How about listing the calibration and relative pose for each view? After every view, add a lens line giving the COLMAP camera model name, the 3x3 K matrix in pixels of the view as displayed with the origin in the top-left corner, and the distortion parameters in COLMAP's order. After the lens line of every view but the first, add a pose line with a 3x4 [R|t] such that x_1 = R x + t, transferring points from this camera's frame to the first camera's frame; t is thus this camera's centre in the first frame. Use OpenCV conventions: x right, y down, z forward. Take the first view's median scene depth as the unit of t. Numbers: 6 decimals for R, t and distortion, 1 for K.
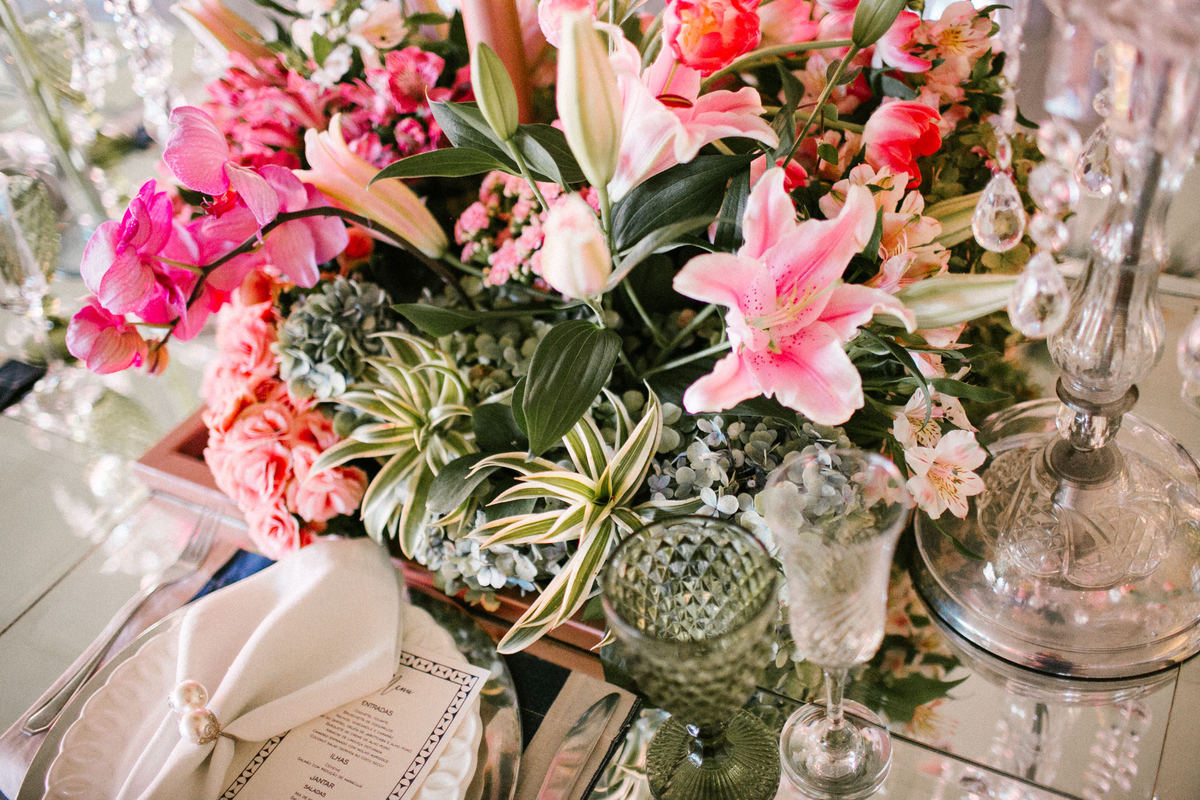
lens RADIAL K [[1144.2, 0, 596.0], [0, 1144.2, 402.3], [0, 0, 1]] dist [-0.057904, 0.000000]
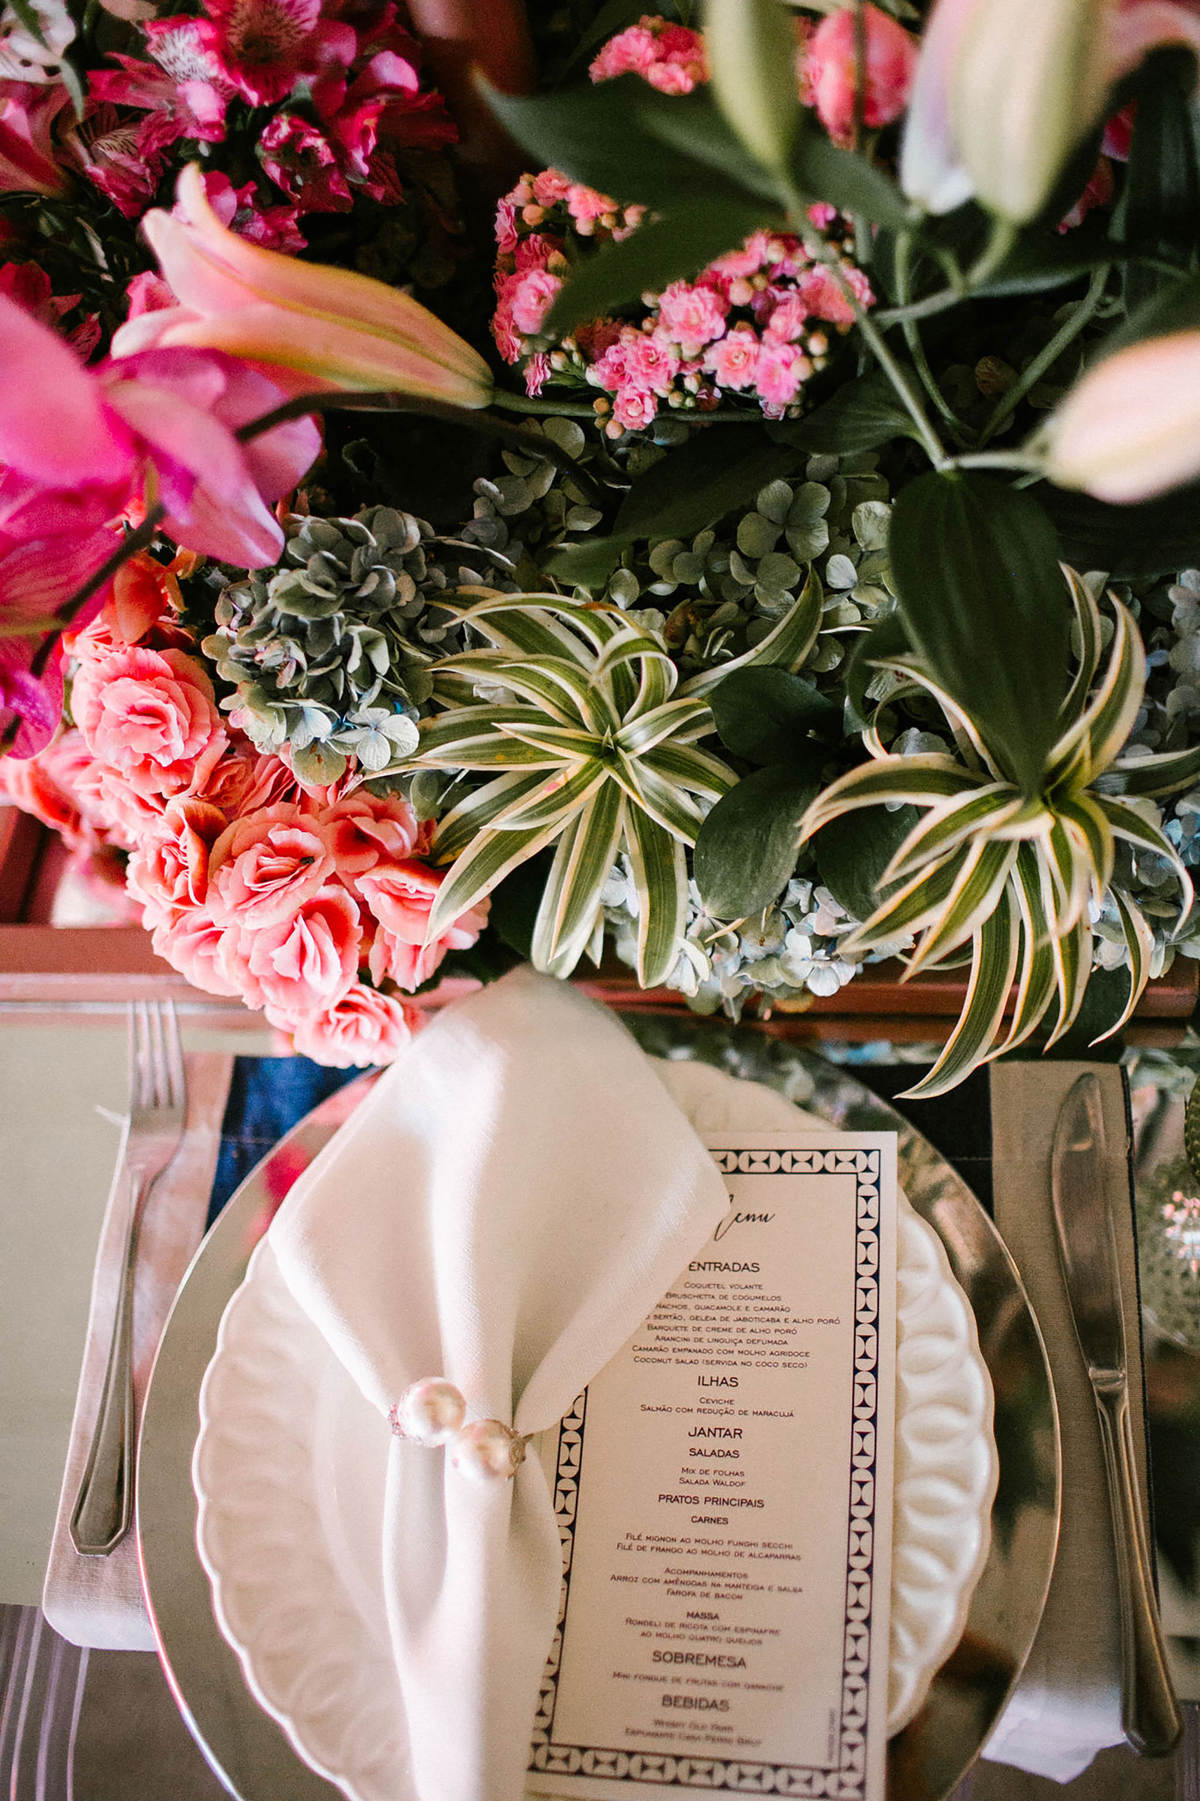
lens RADIAL K [[1717.2, 0, 604.3], [0, 1717.2, 892.5], [0, 0, 1]] dist [-0.057904, 0.000000]
pose [[0.914888, -0.369734, 0.162100, -0.291086], [0.290247, 0.881495, 0.372455, -0.204838], [-0.280599, -0.293705, 0.913784, 0.282534]]
